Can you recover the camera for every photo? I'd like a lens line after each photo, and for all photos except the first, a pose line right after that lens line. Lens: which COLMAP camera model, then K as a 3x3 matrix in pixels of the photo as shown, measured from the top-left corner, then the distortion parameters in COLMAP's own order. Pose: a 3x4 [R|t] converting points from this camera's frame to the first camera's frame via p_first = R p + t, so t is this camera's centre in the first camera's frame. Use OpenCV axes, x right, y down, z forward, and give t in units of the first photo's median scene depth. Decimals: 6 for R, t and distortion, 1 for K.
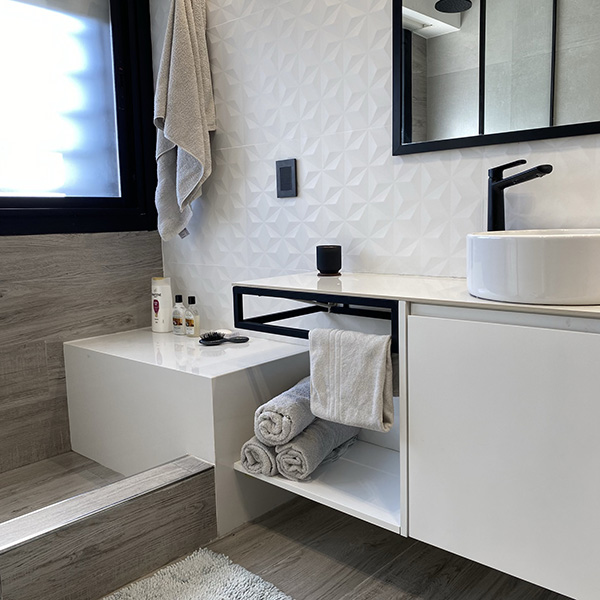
lens RADIAL K [[607.7, 0, 300.0], [0, 607.7, 300.0], [0, 0, 1]] dist [0.114366, -0.280985]
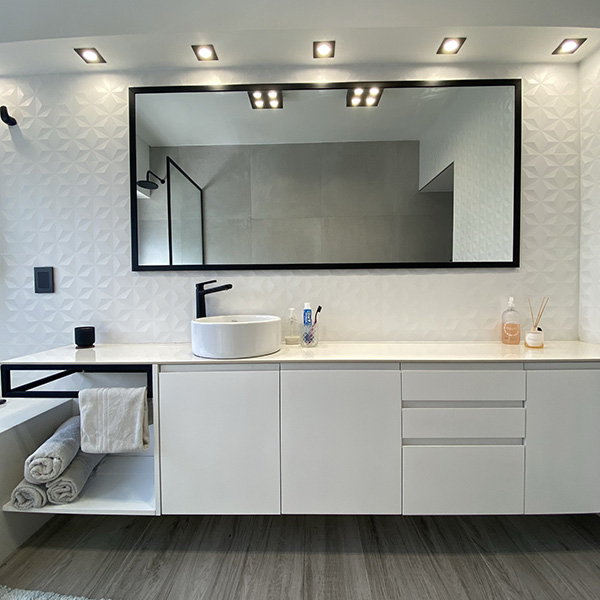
lens RADIAL K [[323.3, 0, 300.0], [0, 323.3, 300.0], [0, 0, 1]] dist [0.017461, -0.020316]
pose [[0.751603, -0.000521, 0.659616, -0.083469], [0.078171, 0.993023, -0.088288, -0.047372], [-0.654968, 0.117921, 0.746399, 0.068066]]
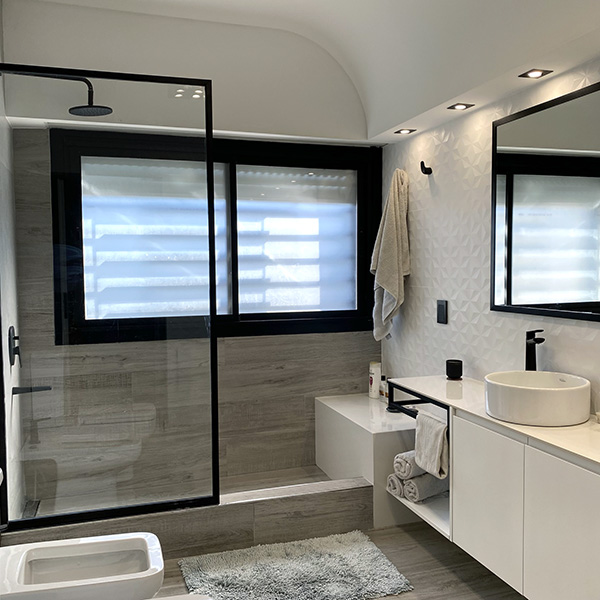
lens RADIAL K [[611.7, 0, 305.3], [0, 611.7, 302.4], [0, 0, 1]] dist [0.120854, -0.286291]
pose [[0.871848, 0.044572, -0.487745, 0.512690], [-0.074630, 0.996311, -0.042355, -0.151784], [0.484058, 0.073327, 0.871958, -0.634917]]
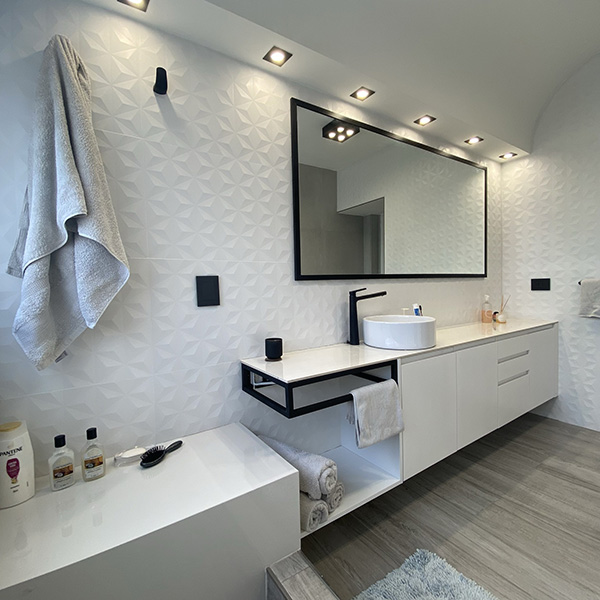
lens RADIAL K [[323.3, 0, 300.0], [0, 323.3, 300.0], [0, 0, 1]] dist [0.017461, -0.020316]
pose [[0.233746, -0.021940, 0.972050, -0.698234], [0.152253, 0.988238, -0.014306, -0.168113], [-0.960303, 0.151341, 0.234337, 0.790100]]
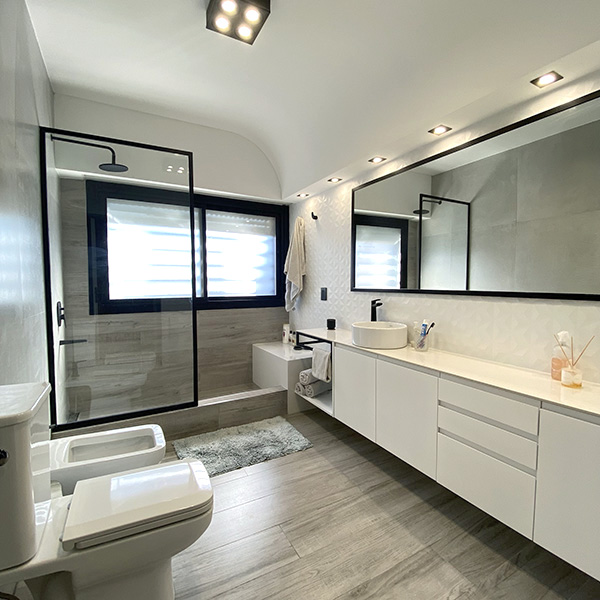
lens RADIAL K [[324.2, 0, 300.0], [0, 324.2, 300.0], [0, 0, 1]] dist [0.061994, -0.055651]
pose [[0.947360, 0.038814, -0.317808, 0.417172], [-0.061183, 0.996279, -0.060704, -0.083185], [0.314269, 0.076953, 0.946210, -0.554788]]
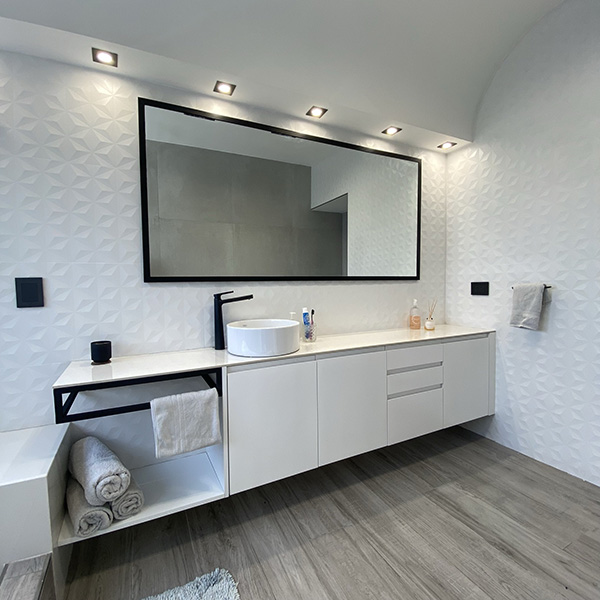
lens RADIAL K [[323.3, 0, 300.0], [0, 323.3, 300.0], [0, 0, 1]] dist [0.017461, -0.020316]
pose [[0.353892, -0.024857, 0.934956, -0.511494], [0.130652, 0.991159, -0.023102, -0.113903], [-0.926116, 0.130330, 0.354011, 0.311263]]
